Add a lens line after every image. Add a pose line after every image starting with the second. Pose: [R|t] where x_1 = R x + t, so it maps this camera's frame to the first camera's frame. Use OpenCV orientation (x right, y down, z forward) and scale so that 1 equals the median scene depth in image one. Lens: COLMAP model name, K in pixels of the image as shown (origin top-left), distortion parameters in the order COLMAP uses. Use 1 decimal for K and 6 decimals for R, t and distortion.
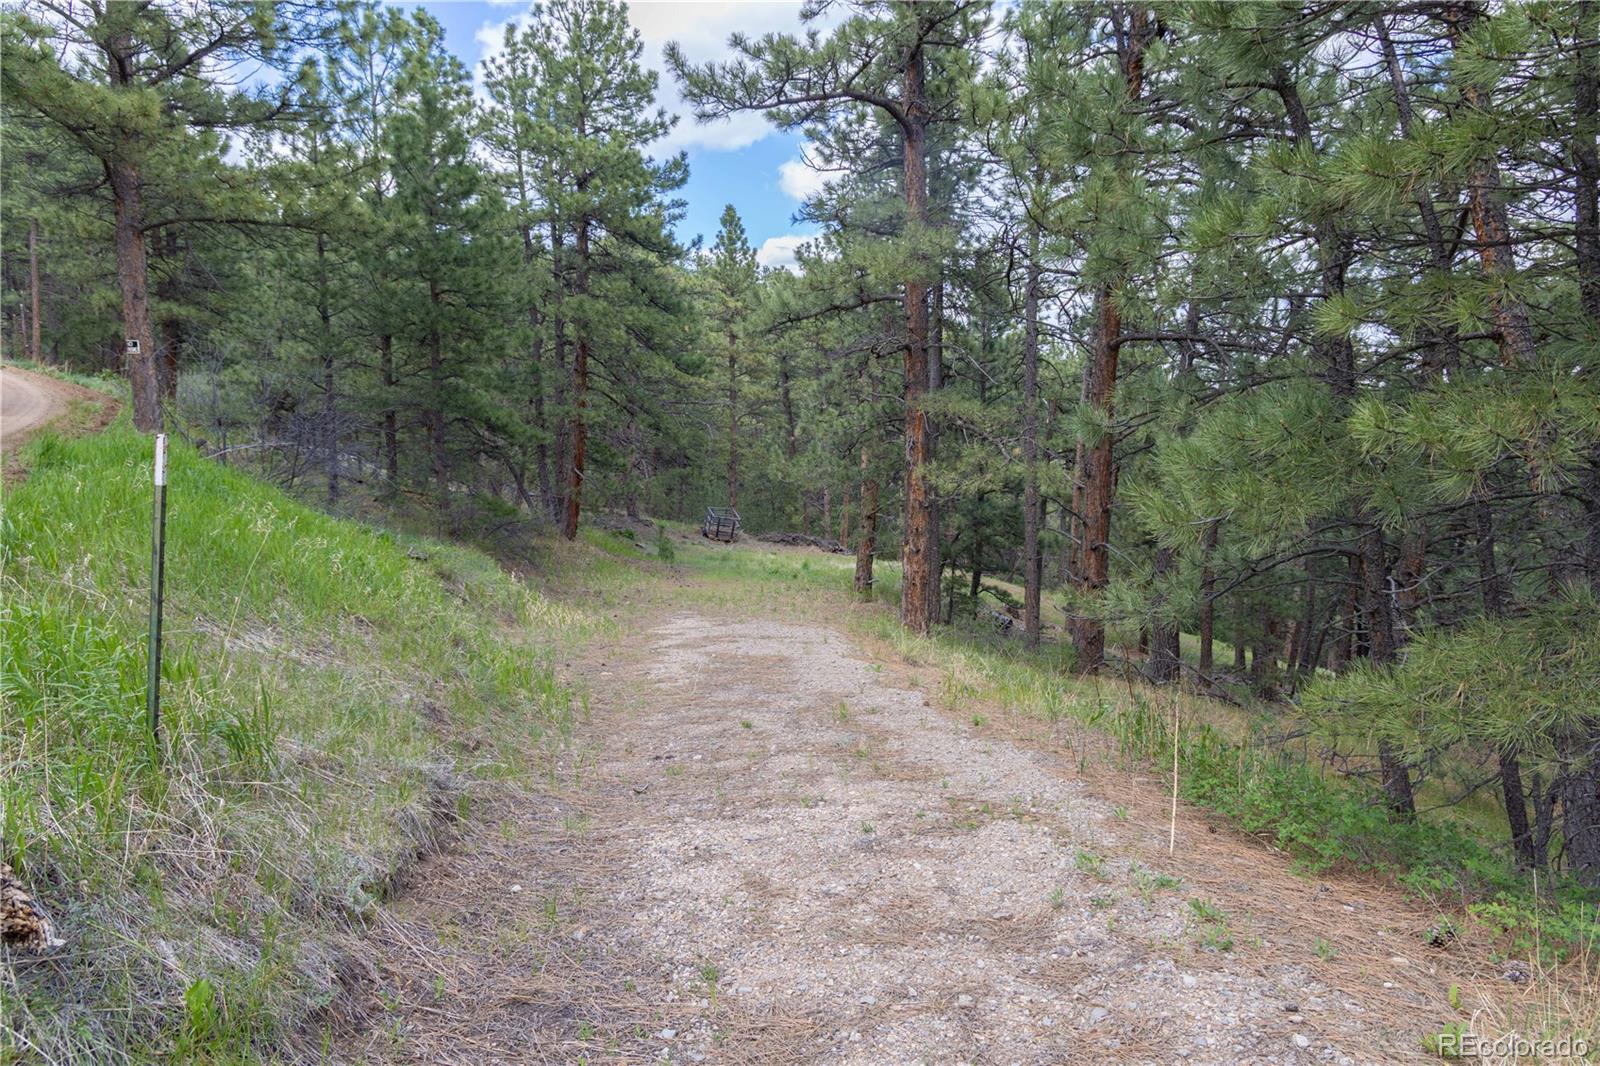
lens RADIAL K [[1134.0, 0, 800.0], [0, 1134.0, 533.0], [0, 0, 1]] dist [0.032591, -0.003099]
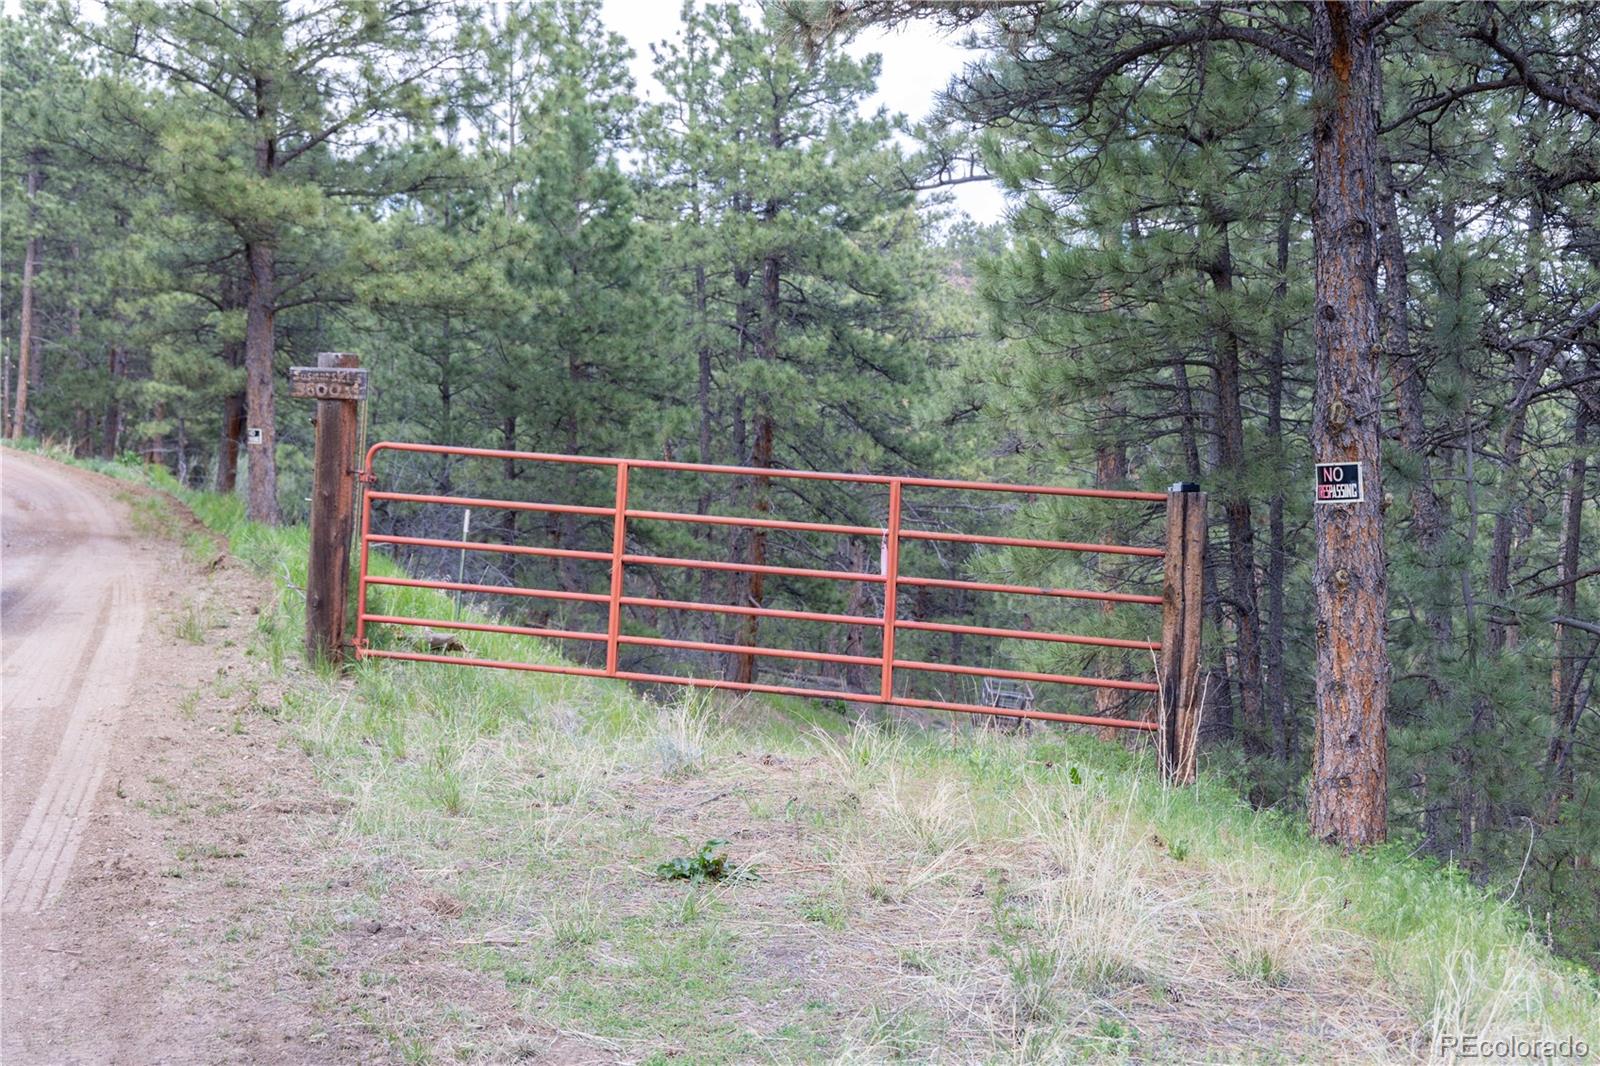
lens RADIAL K [[2352.7, 0, 800.0], [0, 2352.7, 533.0], [0, 0, 1]] dist [0.007130, 0.052469]
pose [[0.978926, 0.014746, -0.203680, 0.132713], [-0.035887, 0.994290, -0.100494, 0.051401], [0.201036, 0.105686, 0.973866, -0.433077]]
